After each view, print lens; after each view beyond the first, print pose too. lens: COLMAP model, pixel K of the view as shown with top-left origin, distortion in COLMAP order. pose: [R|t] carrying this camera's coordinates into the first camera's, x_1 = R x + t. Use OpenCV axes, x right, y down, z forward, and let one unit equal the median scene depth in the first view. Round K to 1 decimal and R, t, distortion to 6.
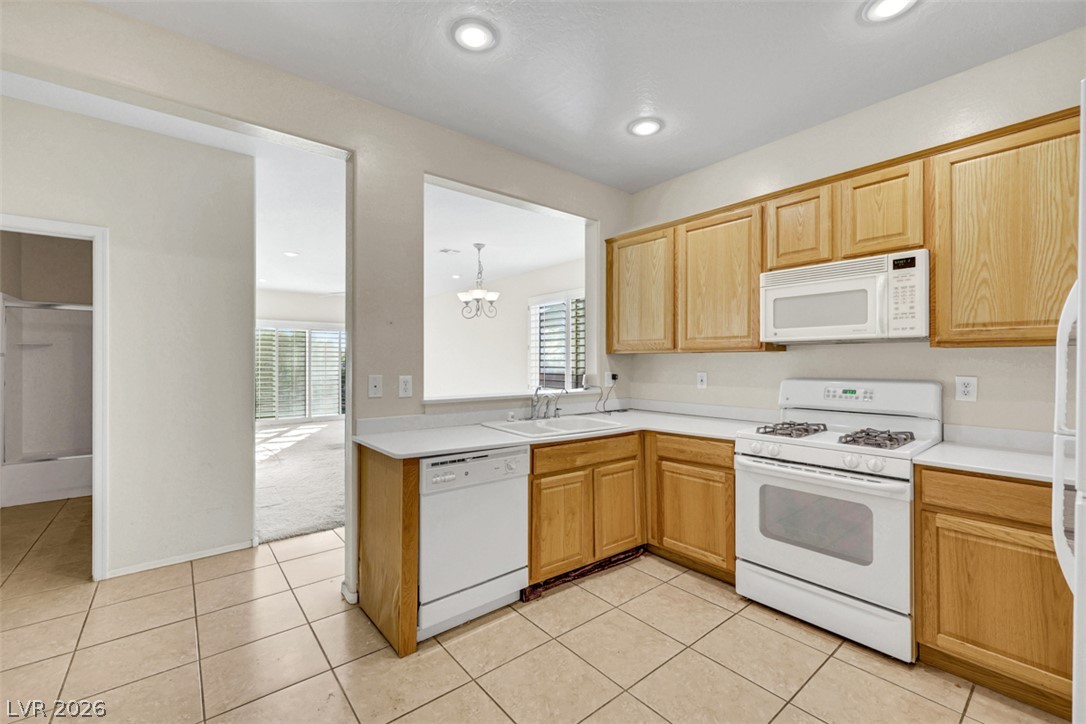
lens RADIAL K [[454.6, 0, 534.6], [0, 454.6, 363.4], [0, 0, 1]] dist [0.001073, 0.000103]
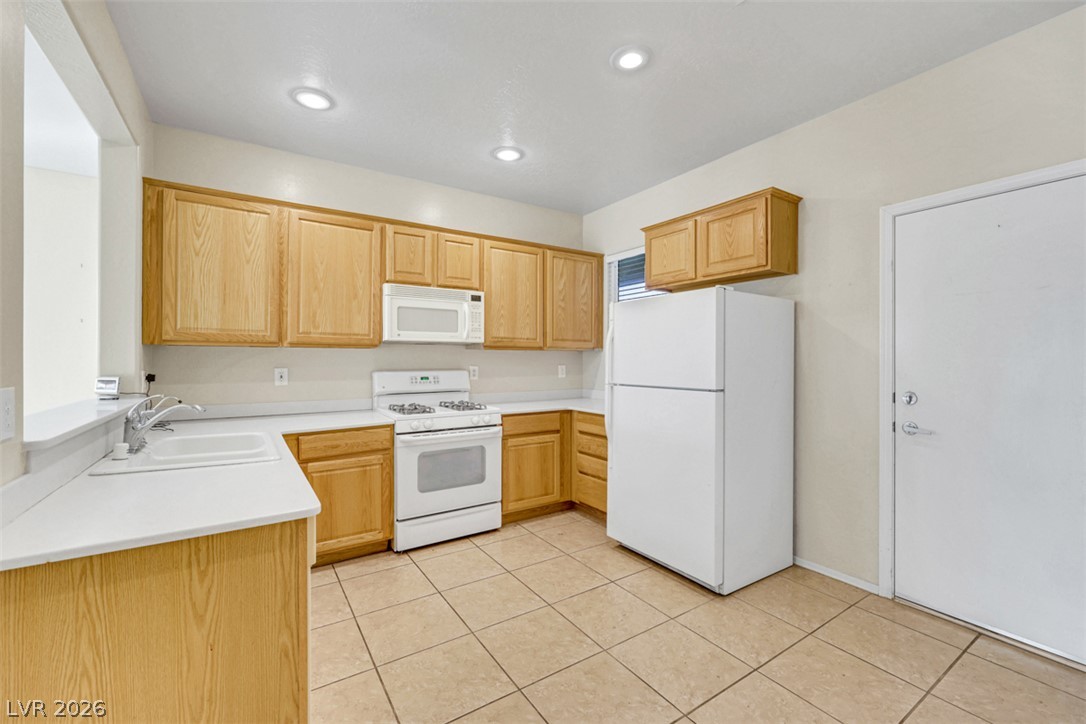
lens RADIAL K [[454.6, 0, 534.6], [0, 454.6, 363.4], [0, 0, 1]] dist [0.001073, 0.000103]
pose [[0.100090, -0.007794, 0.994948, -0.675235], [0.002284, 0.999968, 0.007603, 0.005078], [-0.994976, 0.001511, 0.100105, 0.506867]]
